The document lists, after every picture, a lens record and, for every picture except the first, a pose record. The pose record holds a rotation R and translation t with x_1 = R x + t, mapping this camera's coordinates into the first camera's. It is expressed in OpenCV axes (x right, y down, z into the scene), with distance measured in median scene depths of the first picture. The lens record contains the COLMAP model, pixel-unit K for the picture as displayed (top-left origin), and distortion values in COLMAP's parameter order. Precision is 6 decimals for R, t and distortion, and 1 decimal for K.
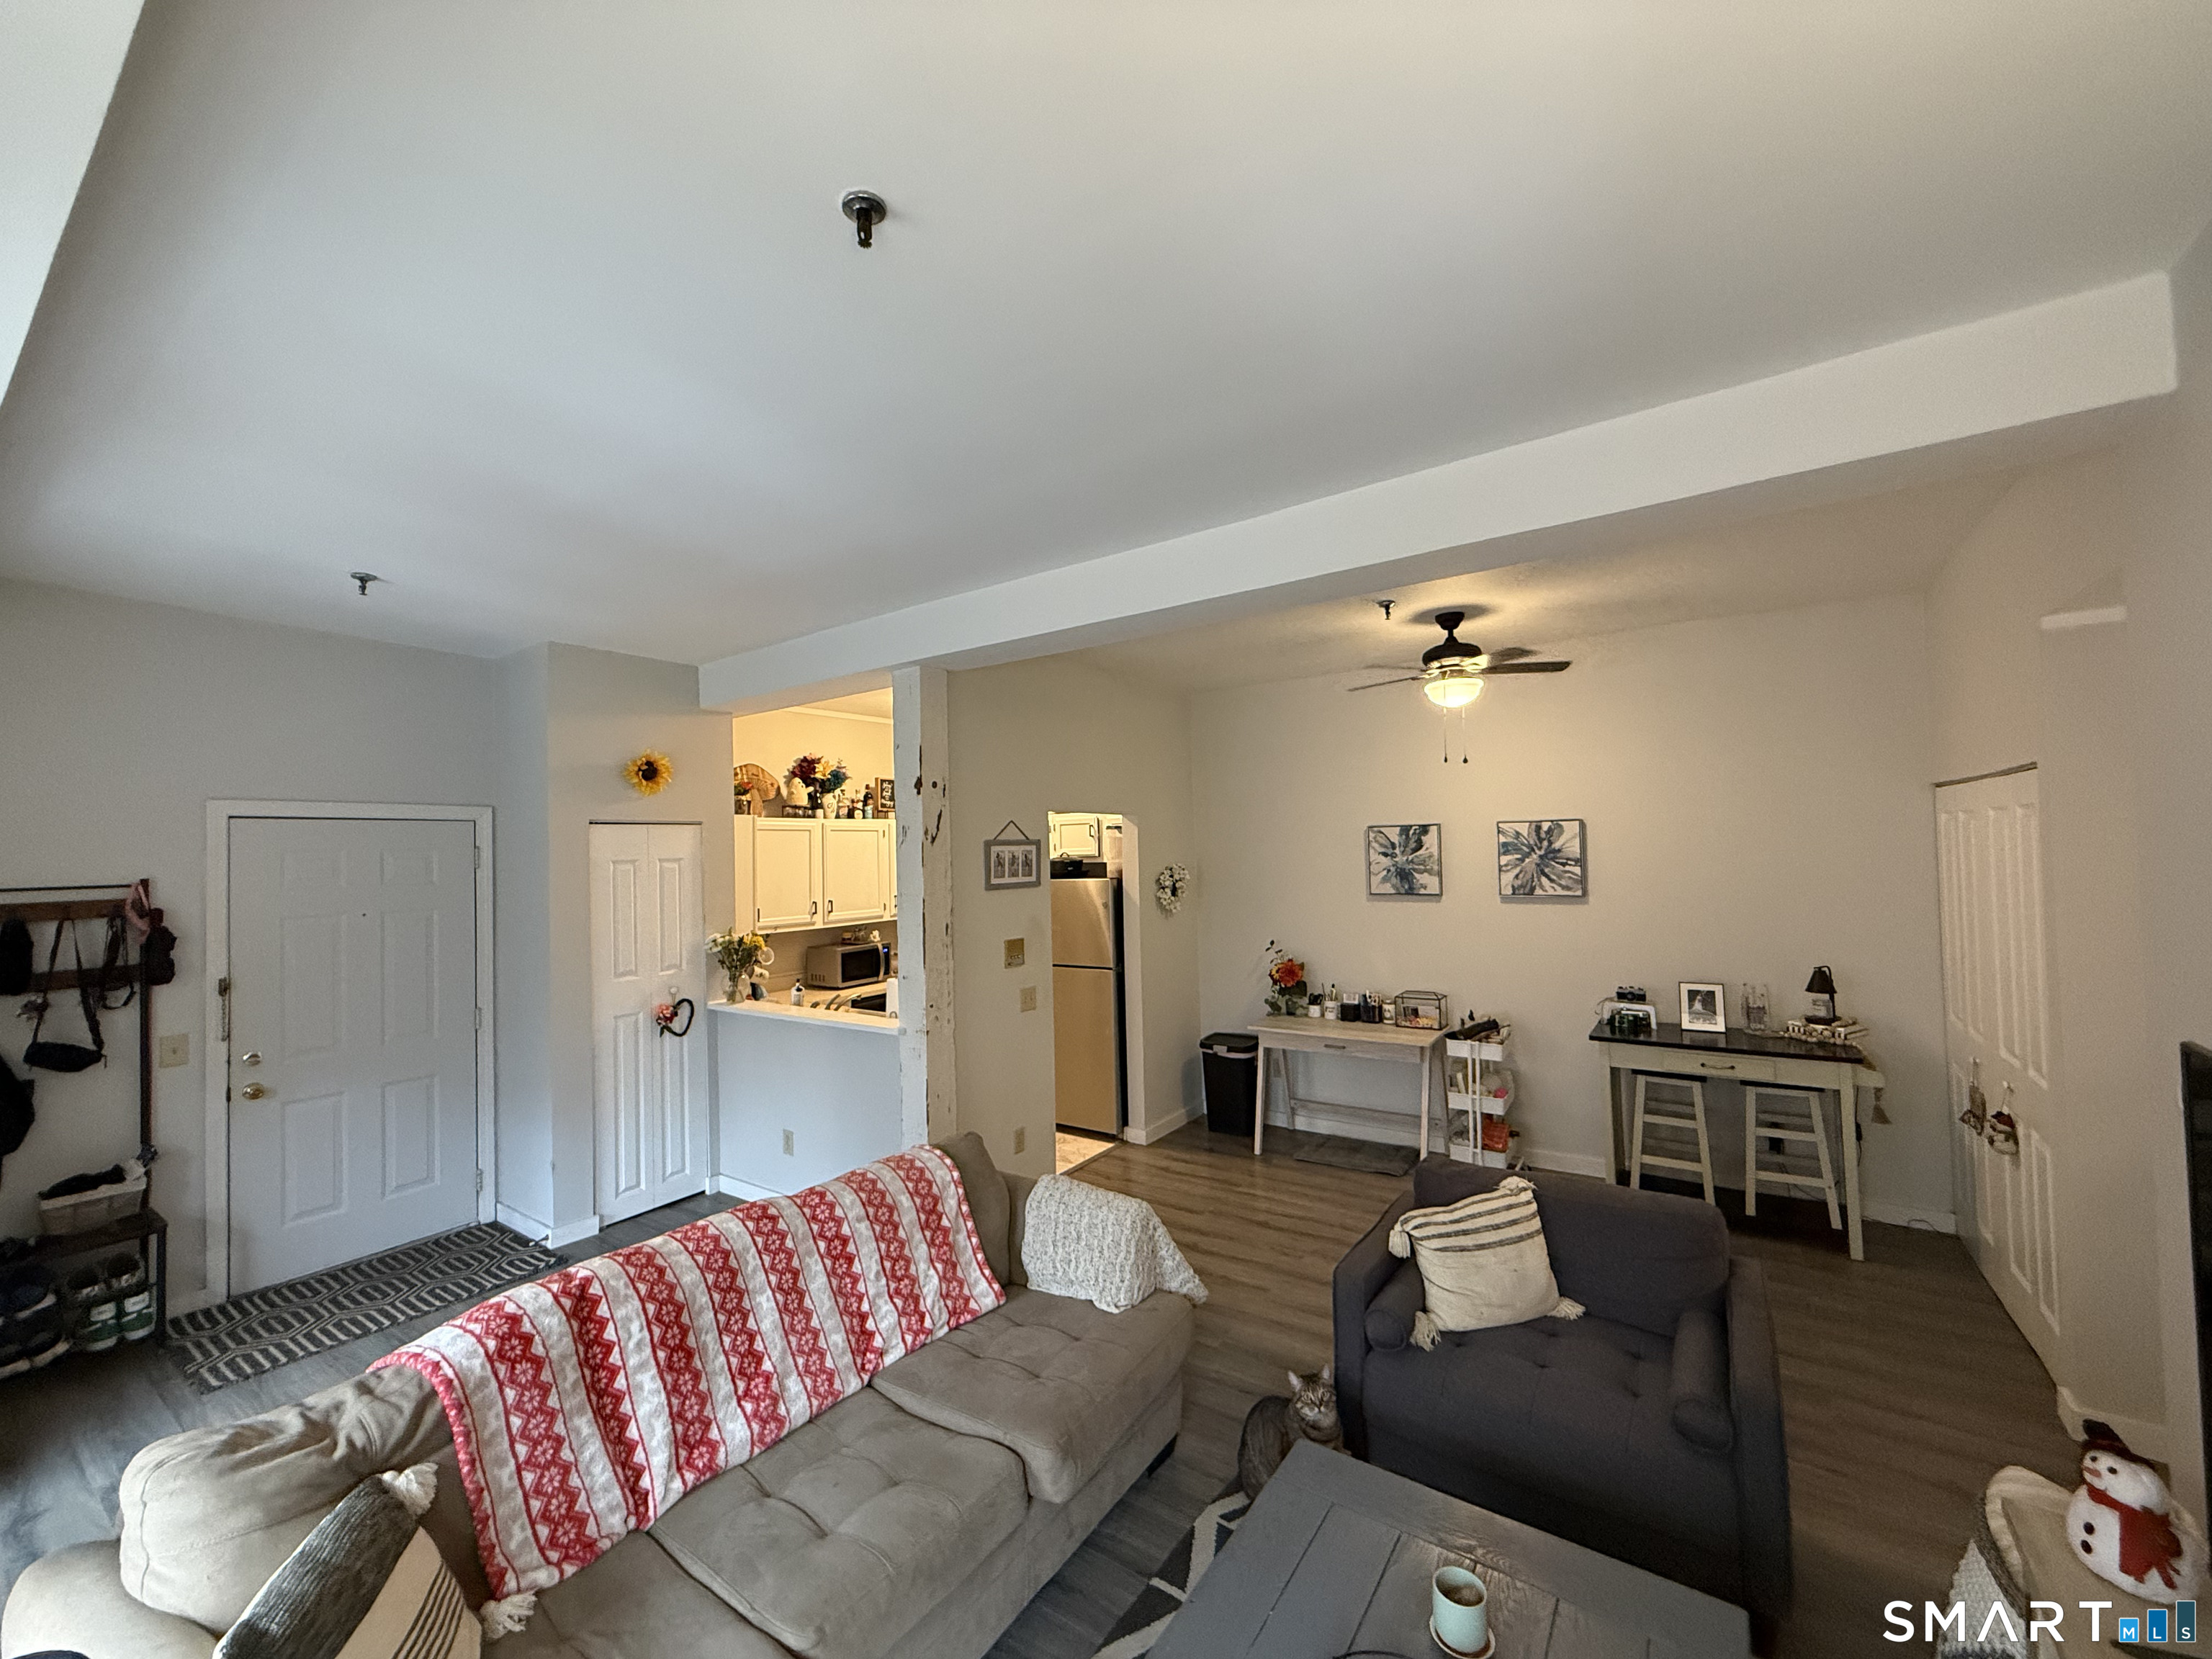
lens RADIAL K [[880.7, 0, 1102.7], [0, 880.7, 826.1], [0, 0, 1]] dist [-0.000018, -0.000297]
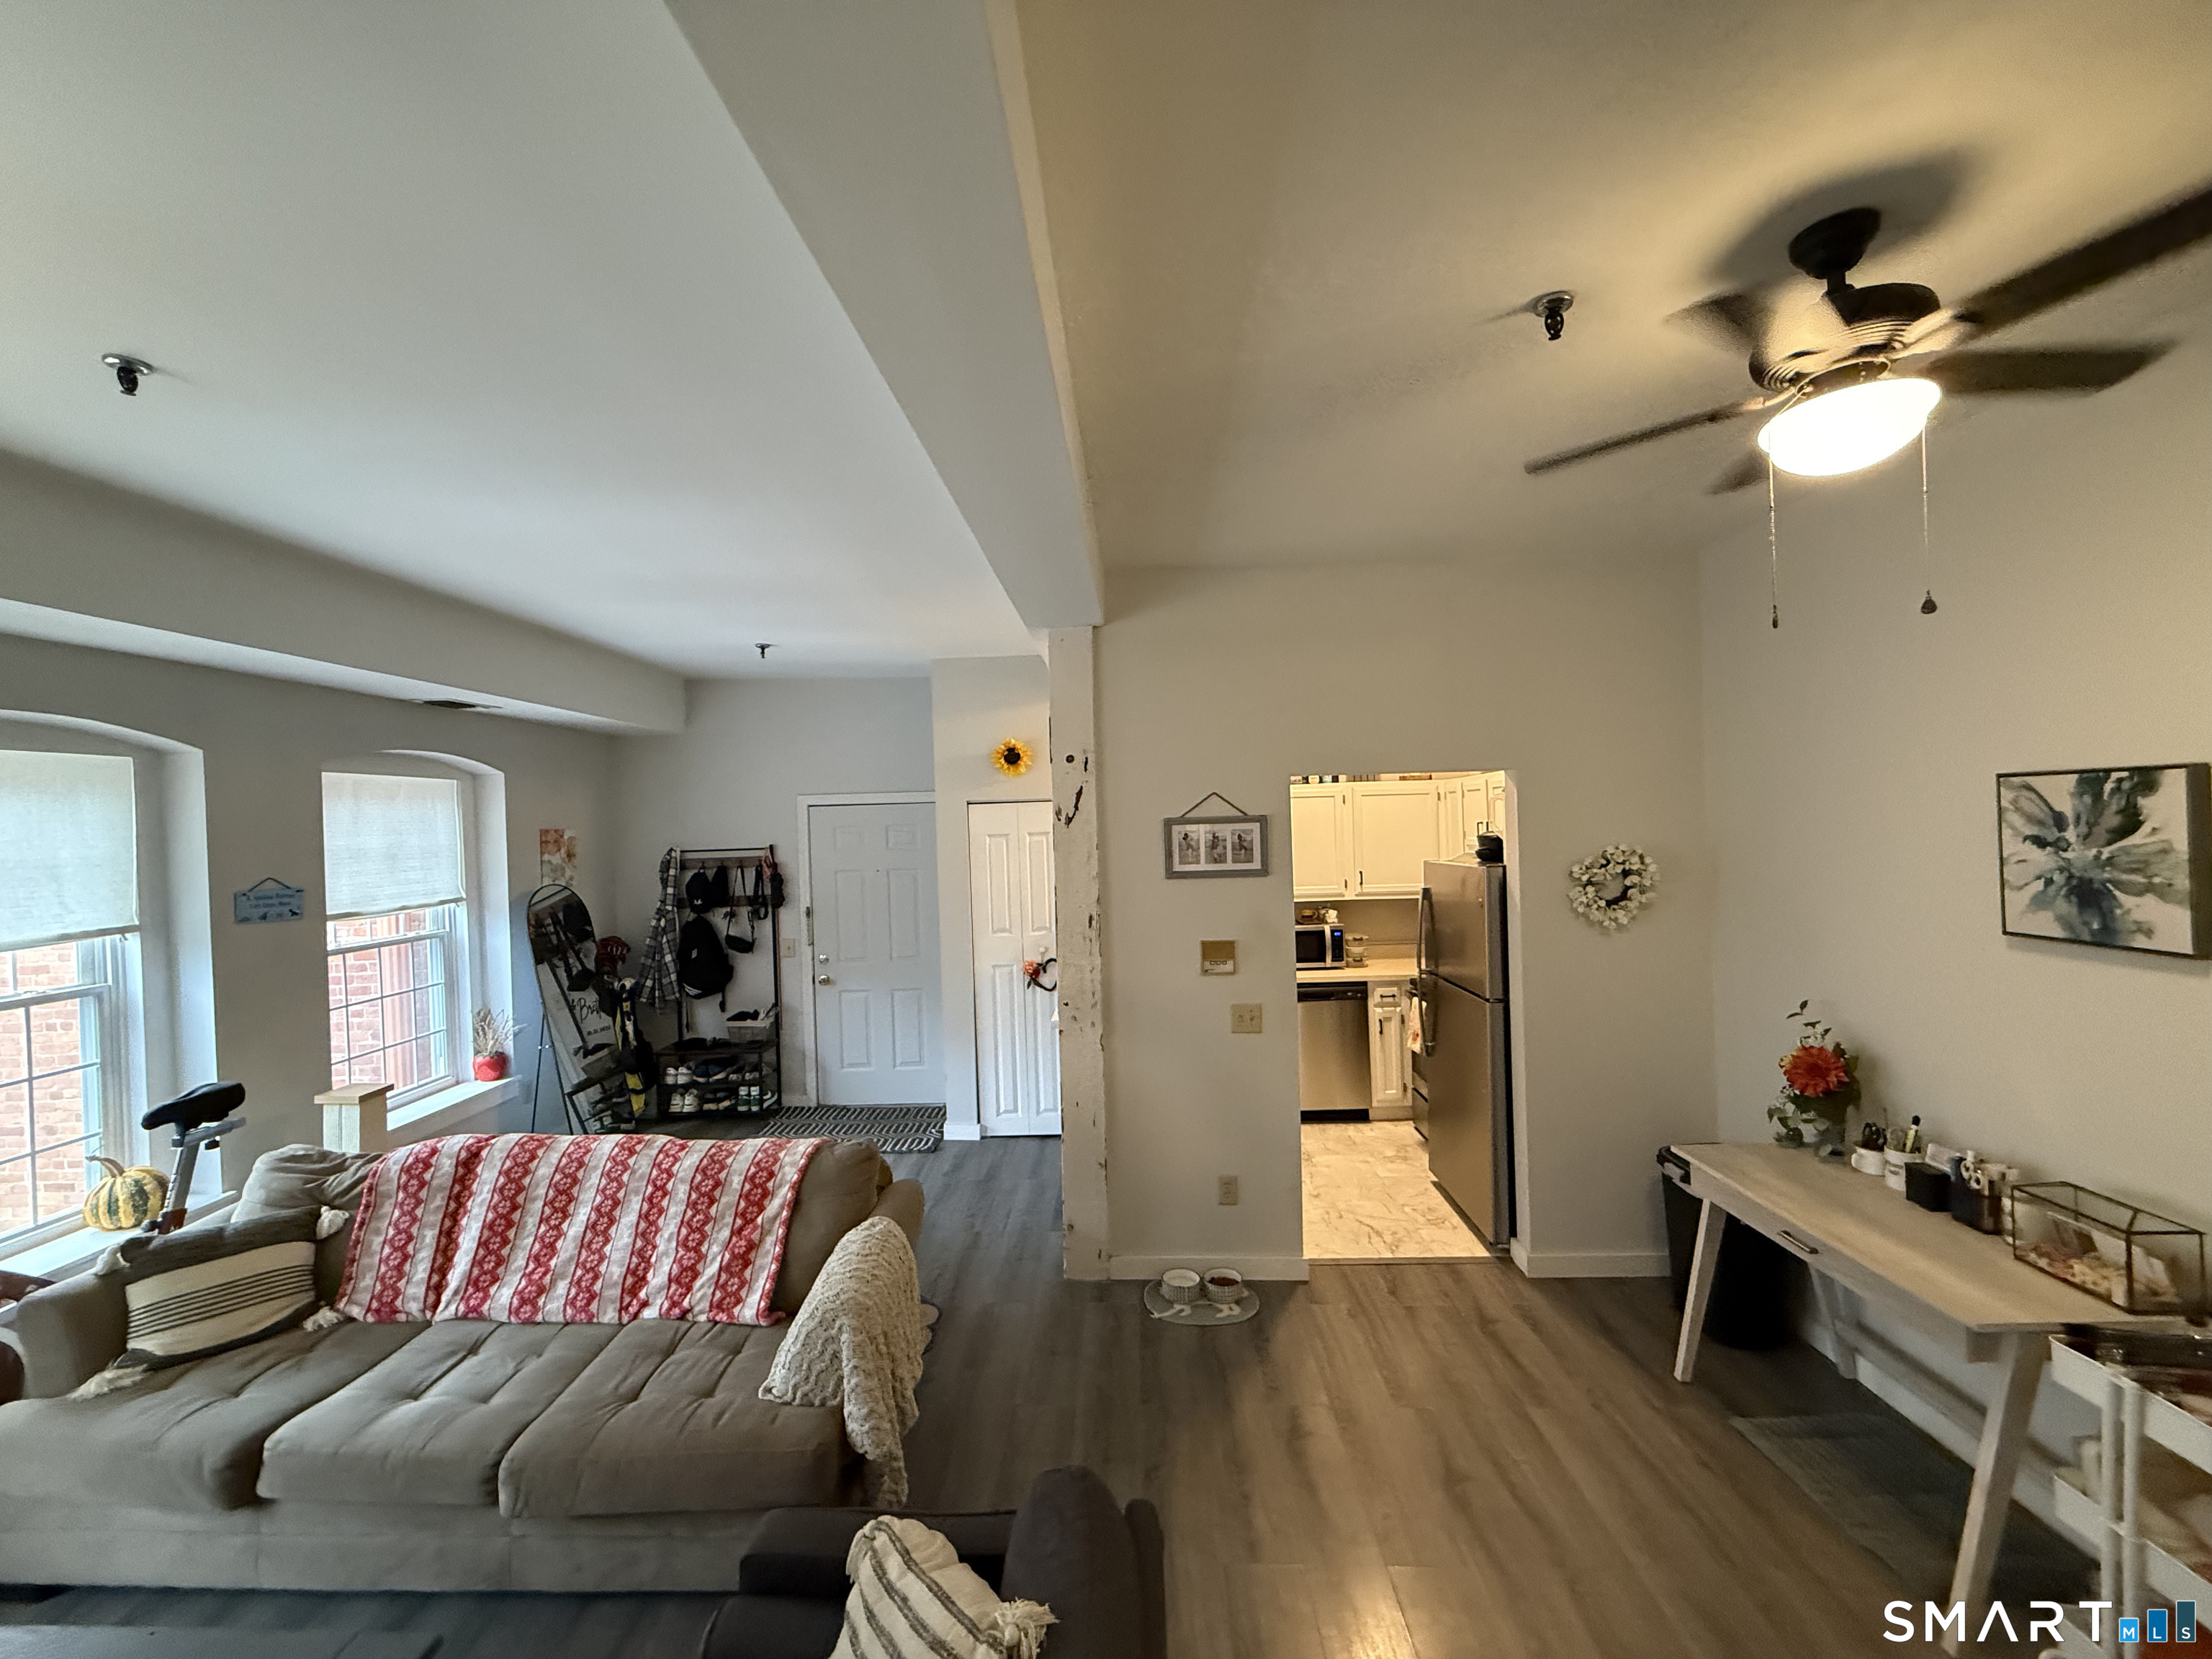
lens RADIAL K [[880.7, 0, 1098.0], [0, 880.7, 826.1], [0, 0, 1]] dist [-0.000018, -0.000297]
pose [[0.535512, 0.009643, -0.844472, 0.517216], [0.040164, 0.998513, 0.036871, -0.009483], [0.843572, -0.053663, 0.534329, 0.486603]]
